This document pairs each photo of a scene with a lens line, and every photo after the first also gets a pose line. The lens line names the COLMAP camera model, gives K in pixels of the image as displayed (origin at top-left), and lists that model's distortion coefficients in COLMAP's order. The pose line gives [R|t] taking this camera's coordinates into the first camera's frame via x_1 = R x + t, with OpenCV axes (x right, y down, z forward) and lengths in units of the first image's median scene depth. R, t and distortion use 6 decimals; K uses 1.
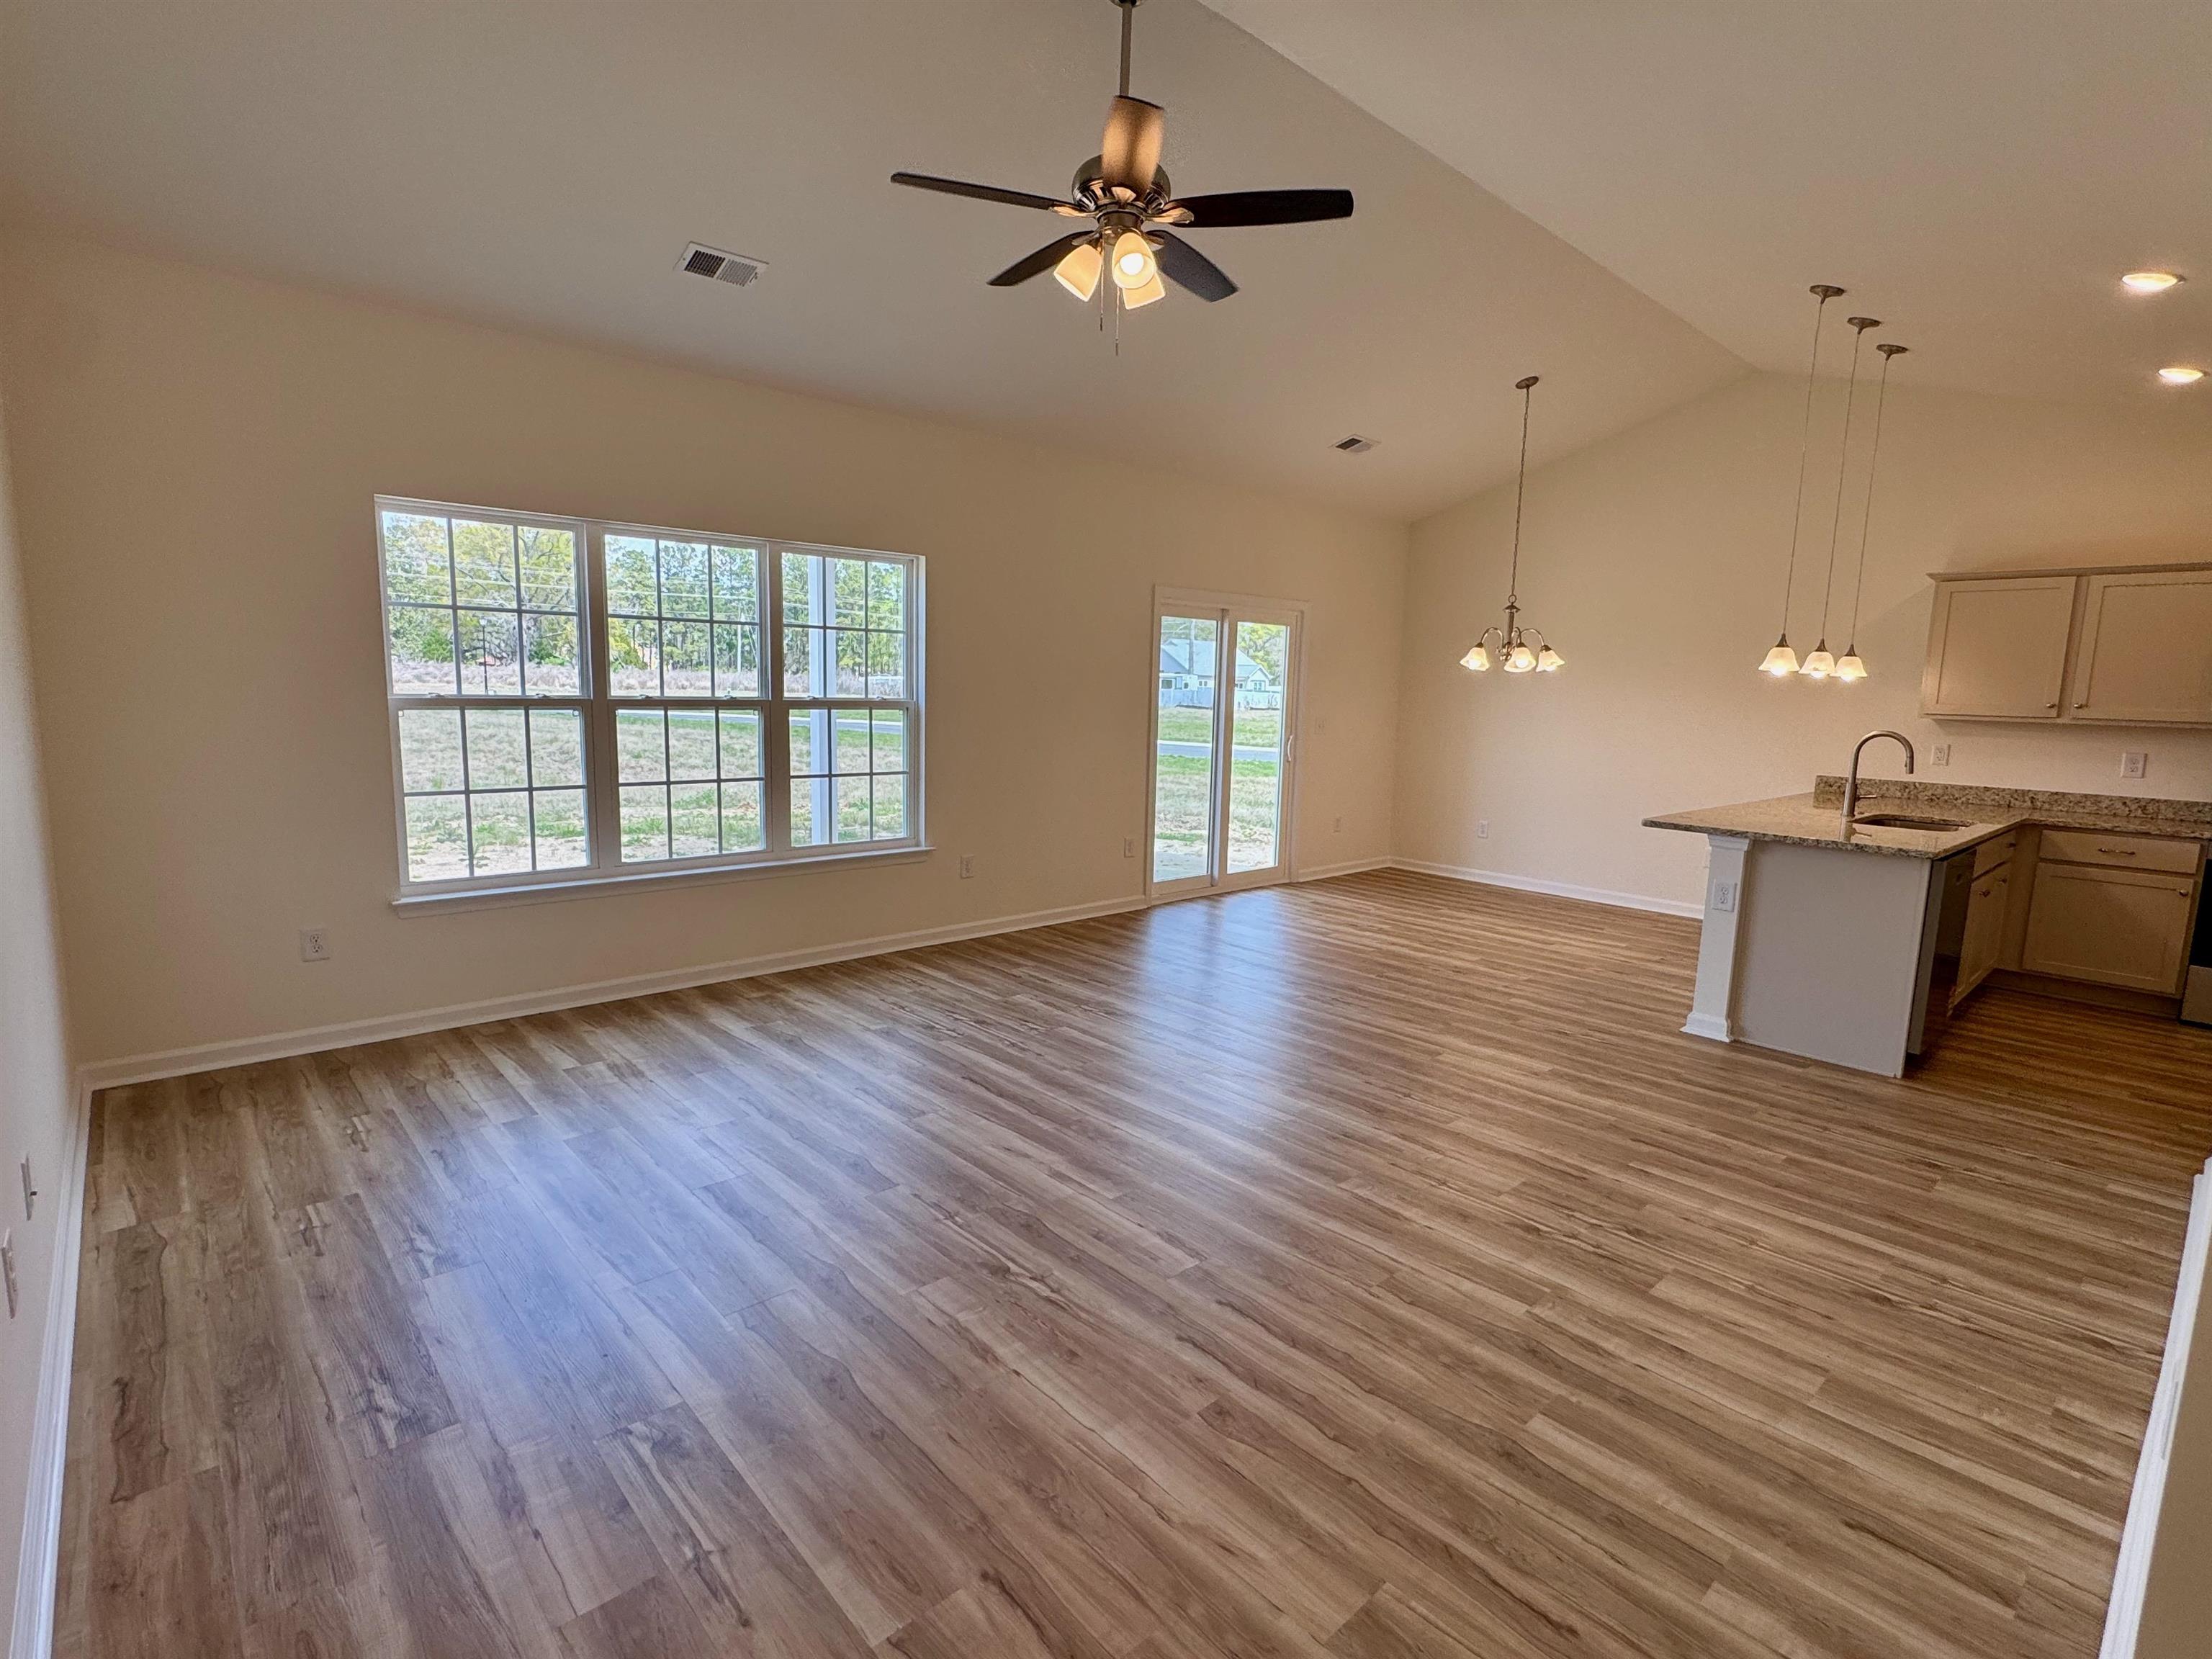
lens RADIAL K [[1069.5, 0, 1101.8], [0, 1069.5, 833.3], [0, 0, 1]] dist [-0.002769, 0.000057]
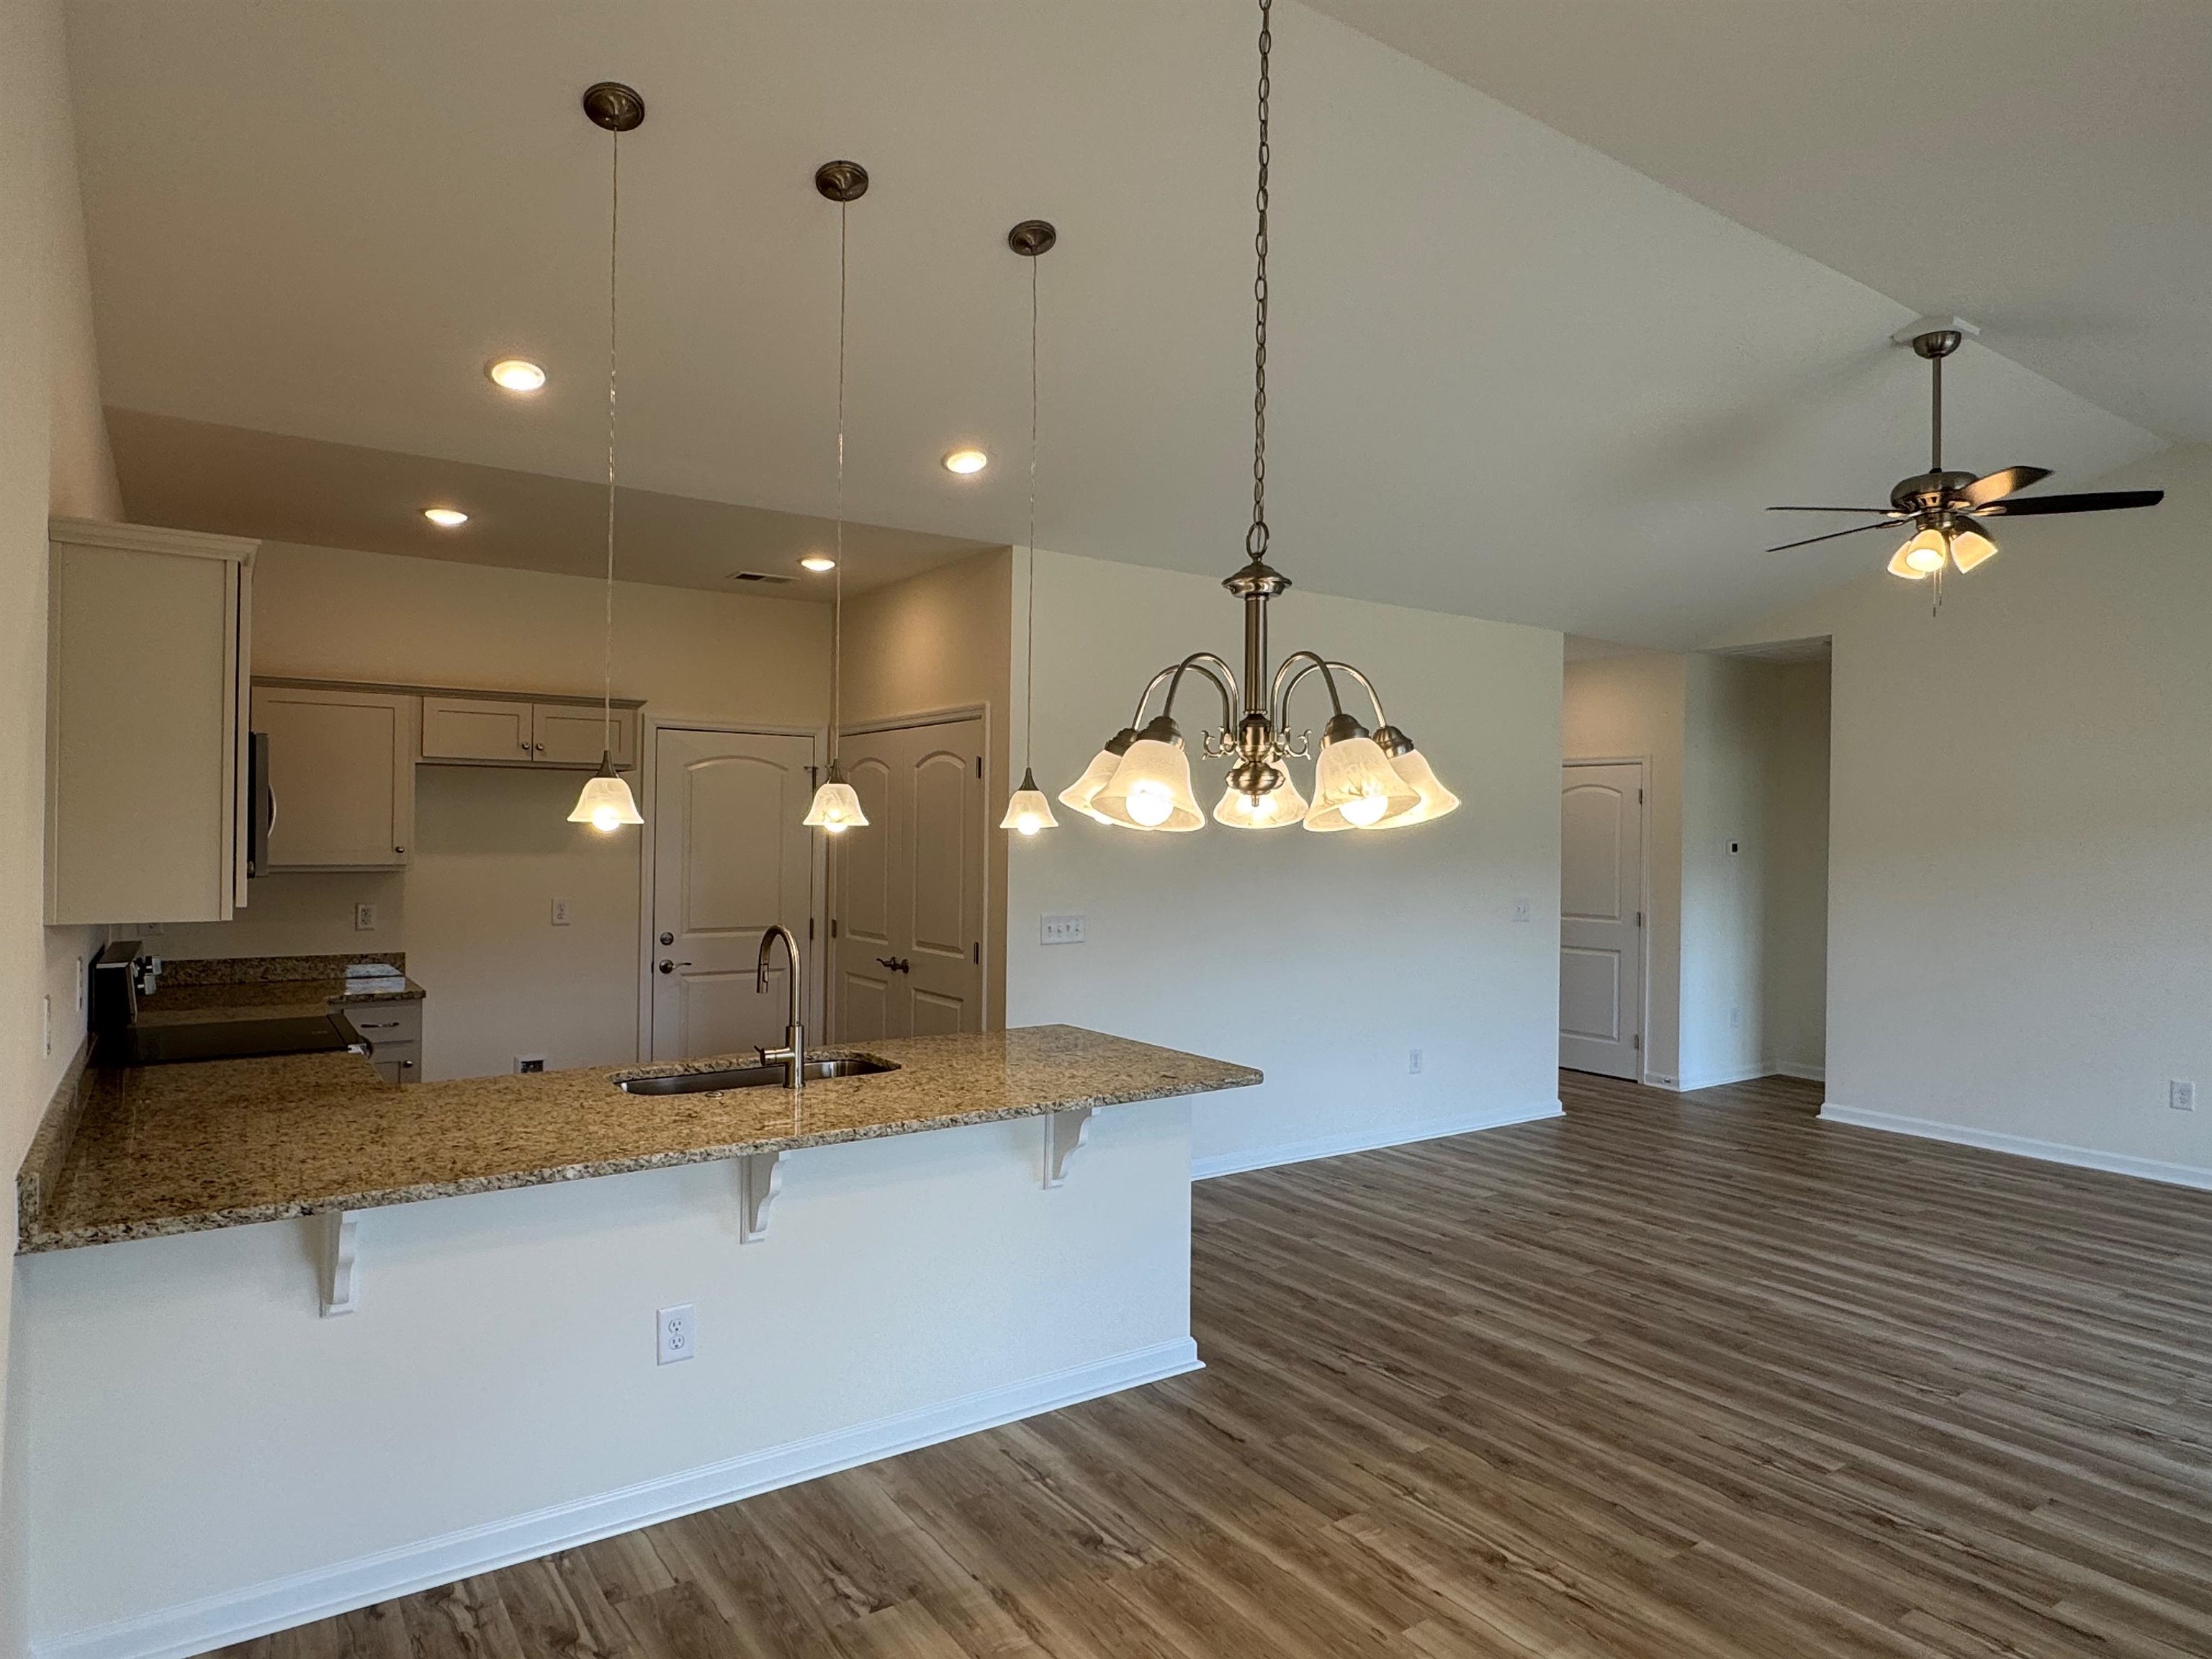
lens RADIAL K [[1312.9, 0, 1106.0], [0, 1312.9, 829.5], [0, 0, 1]] dist [-0.002140, 0.000696]
pose [[-0.991521, -0.038503, 0.124111, 0.573944], [-0.020644, 0.989638, 0.142092, -0.296070], [-0.128296, 0.138325, -0.982042, 1.977364]]
